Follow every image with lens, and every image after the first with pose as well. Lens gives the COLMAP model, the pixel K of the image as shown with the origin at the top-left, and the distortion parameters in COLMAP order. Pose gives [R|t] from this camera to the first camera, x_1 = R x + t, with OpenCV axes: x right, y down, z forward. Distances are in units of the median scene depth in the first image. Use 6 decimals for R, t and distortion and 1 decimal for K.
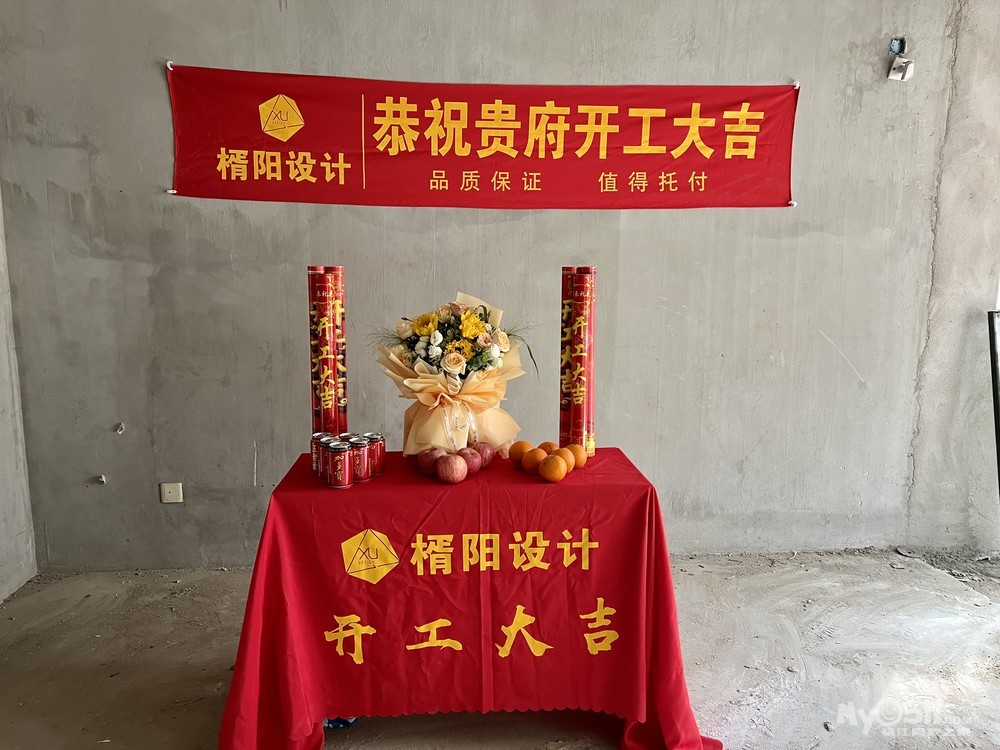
lens RADIAL K [[809.6, 0, 500.0], [0, 809.6, 375.0], [0, 0, 1]] dist [0.359334, -0.654733]
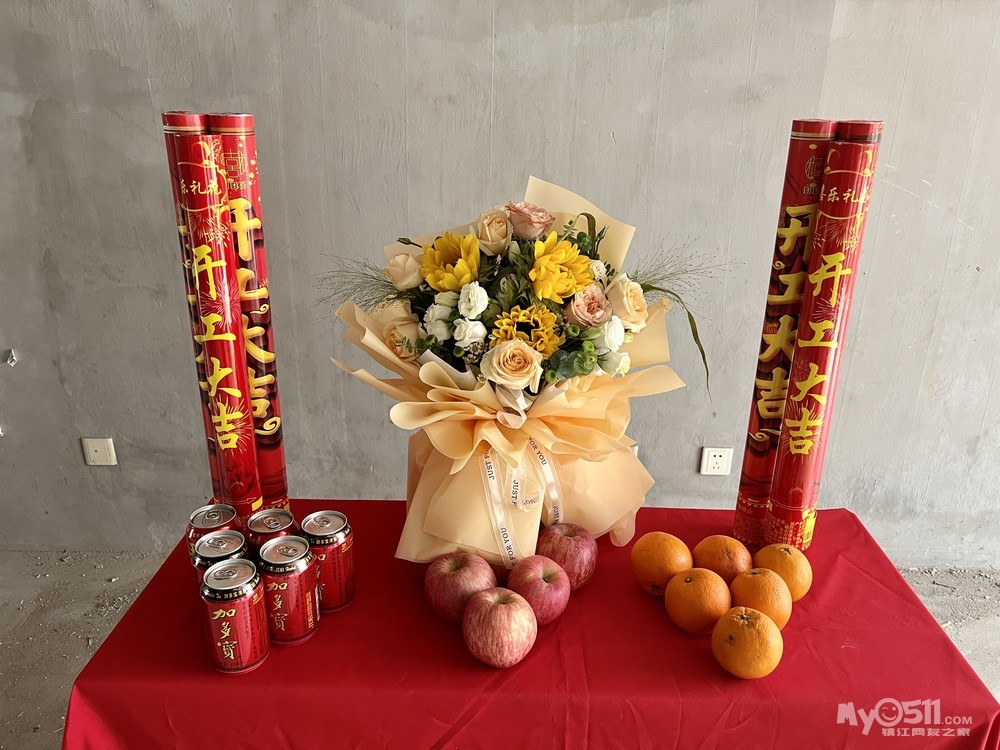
lens RADIAL K [[781.2, 0, 500.0], [0, 781.2, 375.0], [0, 0, 1]] dist [0.111822, -0.120696]
pose [[0.995793, 0.044668, -0.080009, -0.030427], [-0.026699, 0.976691, 0.212982, -0.091430], [0.087657, -0.209950, 0.973775, 0.591791]]
